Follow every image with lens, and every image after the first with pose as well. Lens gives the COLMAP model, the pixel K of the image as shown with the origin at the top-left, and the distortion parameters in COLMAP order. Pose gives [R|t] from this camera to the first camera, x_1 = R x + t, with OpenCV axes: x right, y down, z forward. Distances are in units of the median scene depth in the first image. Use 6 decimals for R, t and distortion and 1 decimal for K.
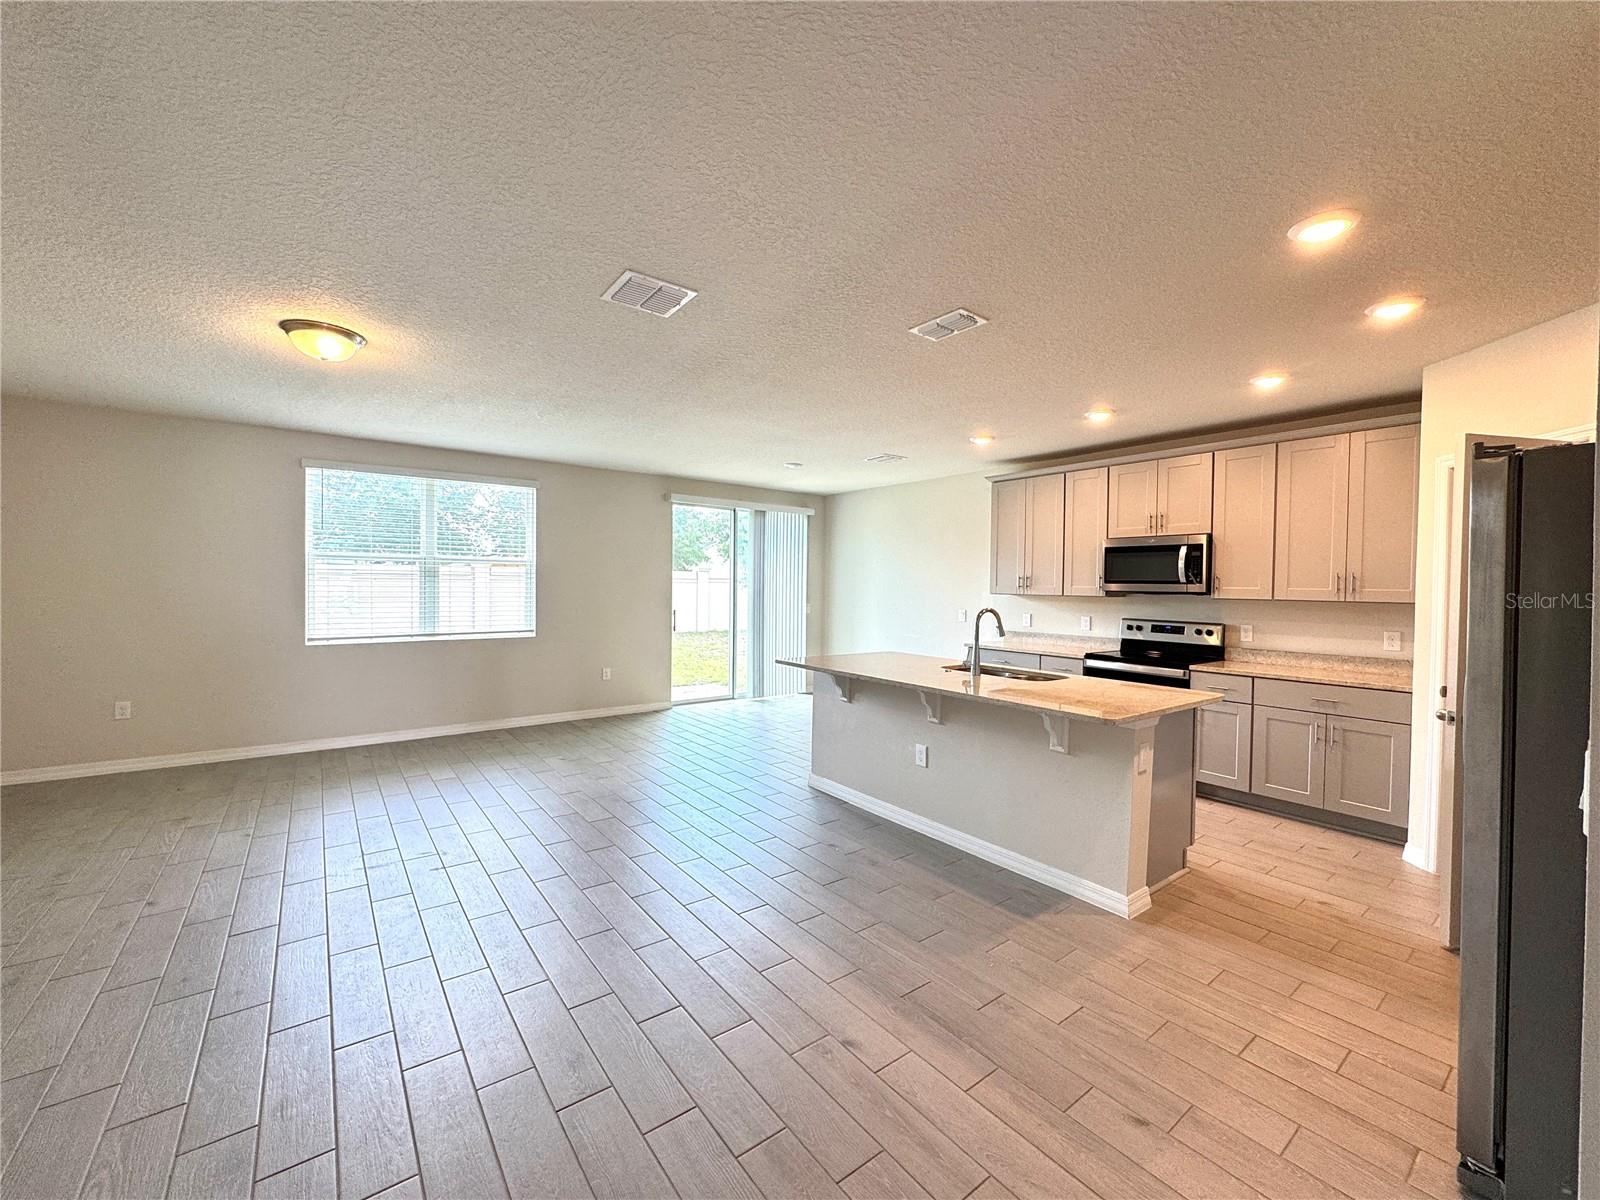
lens RADIAL K [[643.2, 0, 801.3], [0, 643.2, 597.9], [0, 0, 1]] dist [-0.003679, 0.001085]
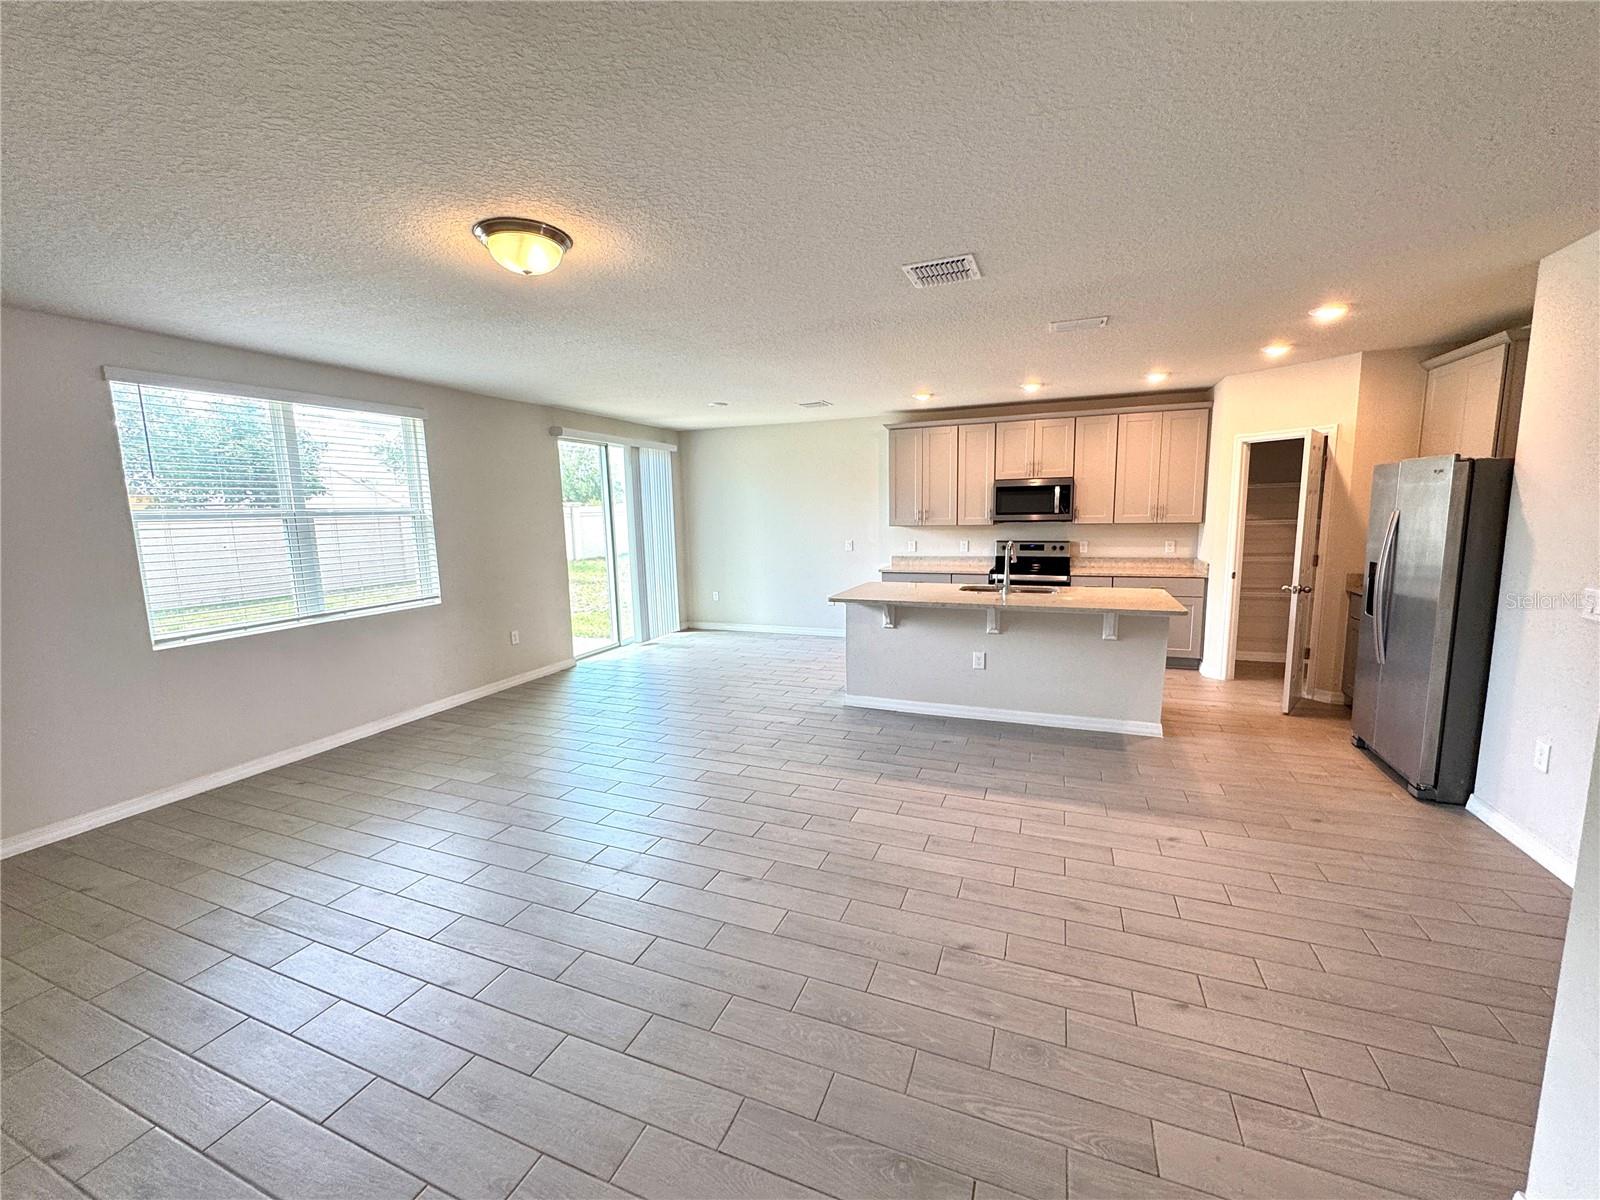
lens RADIAL K [[643.2, 0, 801.7], [0, 643.2, 597.1], [0, 0, 1]] dist [-0.003679, 0.001085]
pose [[0.857700, -0.102073, 0.503917, -0.548100], [0.043417, 0.990974, 0.126832, -0.040827], [-0.512314, -0.086905, 0.854390, 0.079892]]
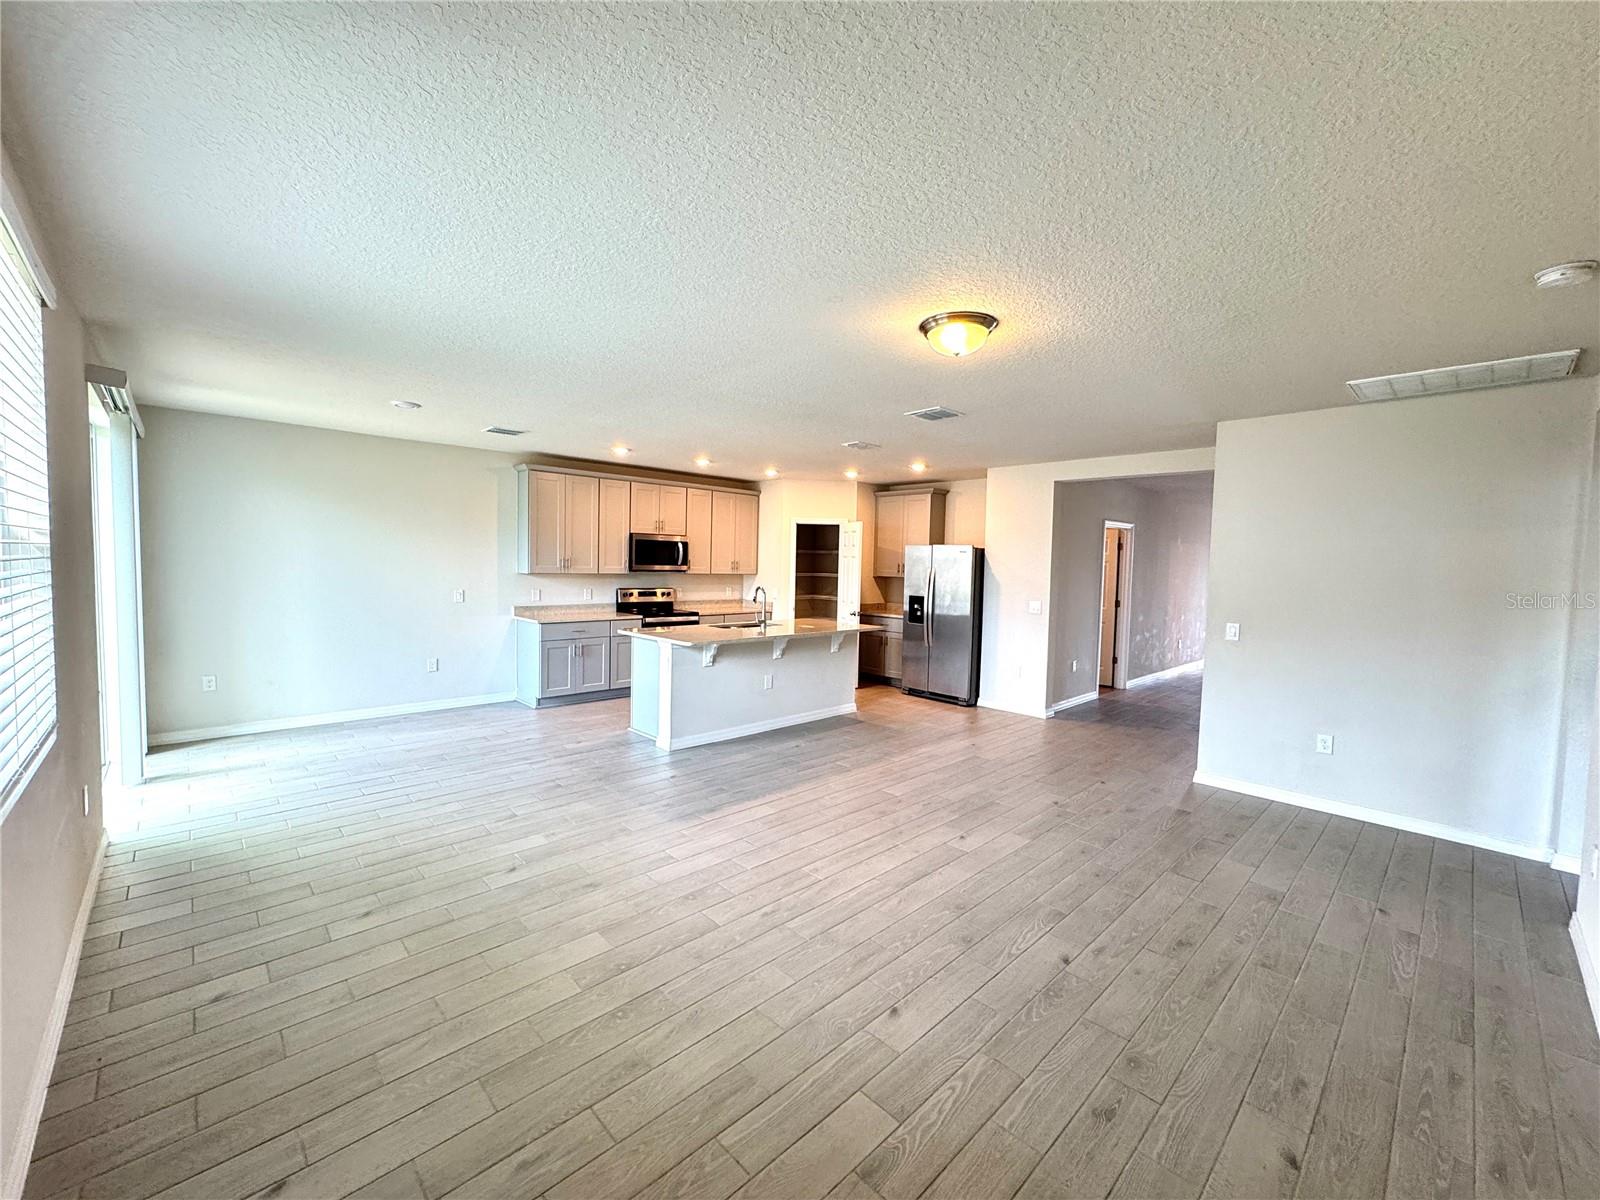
lens RADIAL K [[643.2, 0, 804.7], [0, 643.2, 601.0], [0, 0, 1]] dist [-0.003679, 0.001085]
pose [[-0.116480, -0.077404, 0.990172, -1.014524], [-0.005026, 0.996992, 0.077346, -0.055902], [-0.993180, 0.004033, -0.116518, 0.812360]]
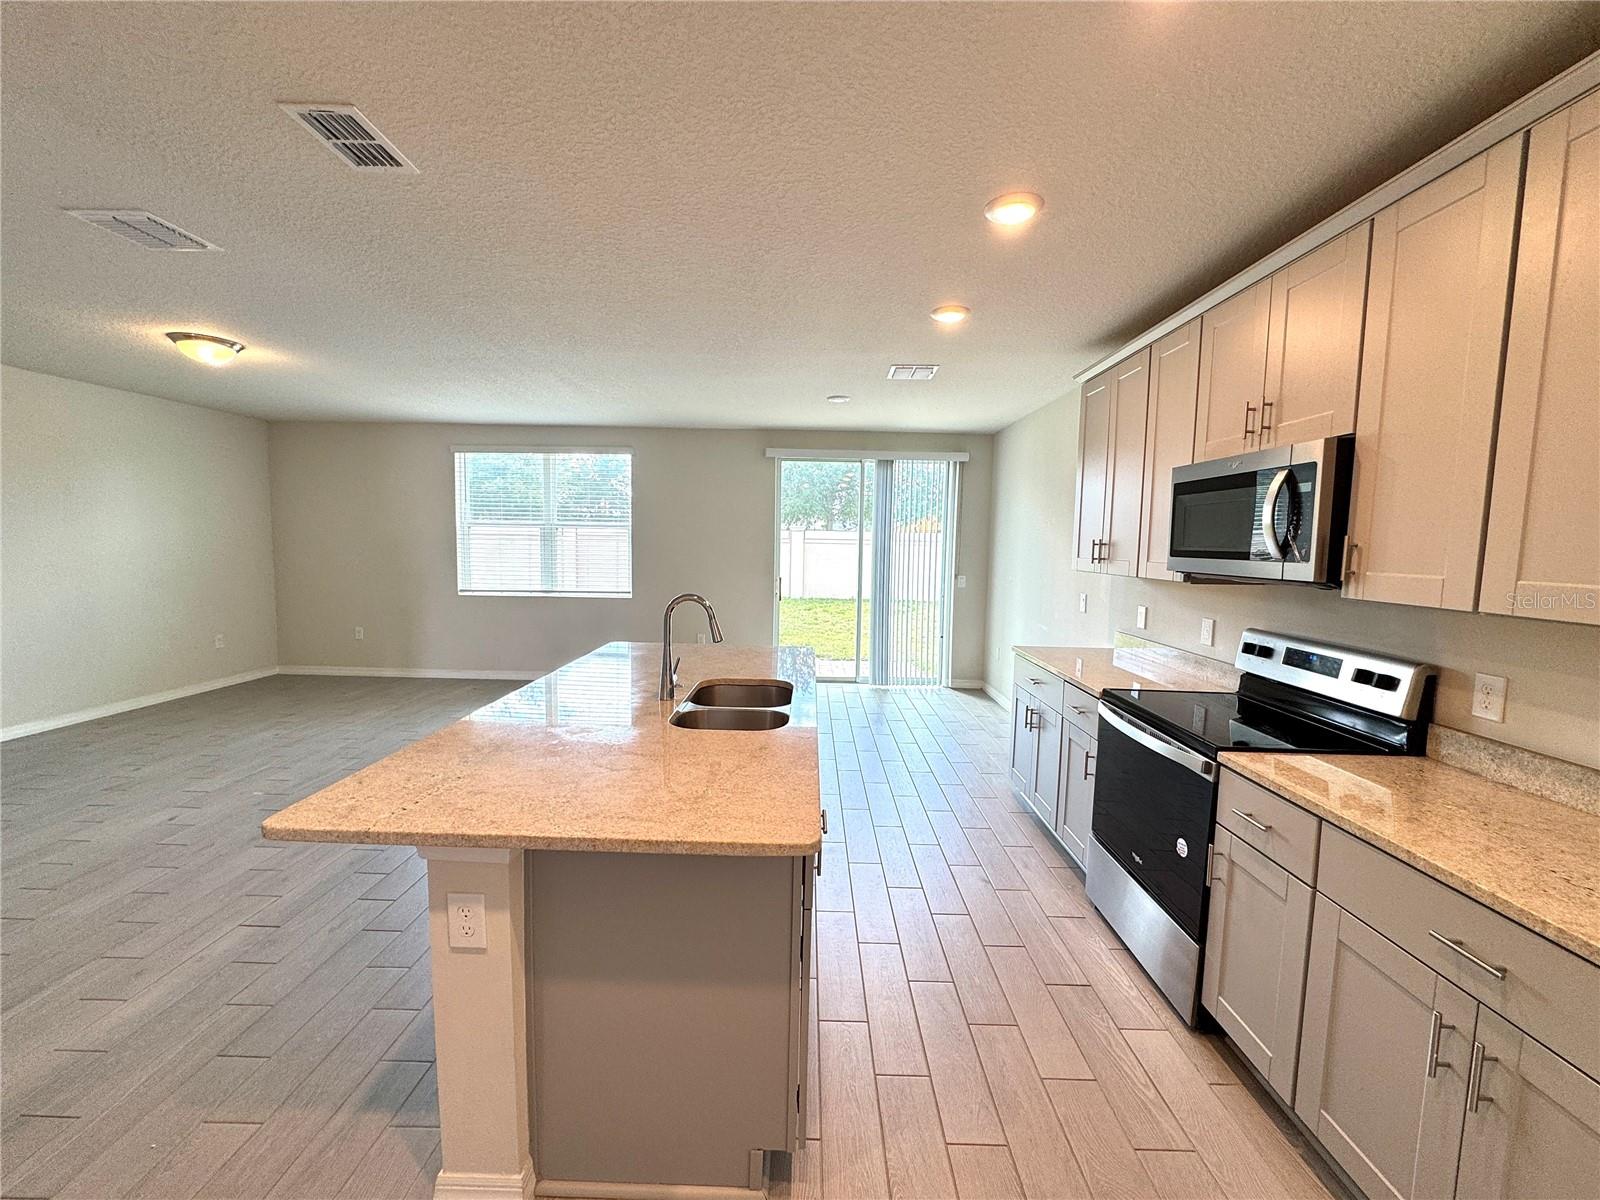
lens RADIAL K [[643.2, 0, 802.4], [0, 643.2, 596.8], [0, 0, 1]] dist [-0.003679, 0.001085]
pose [[0.789268, 0.054725, -0.611606, 0.567081], [-0.019858, 0.997775, 0.063651, -0.017515], [0.613728, -0.038092, 0.788598, 0.437949]]
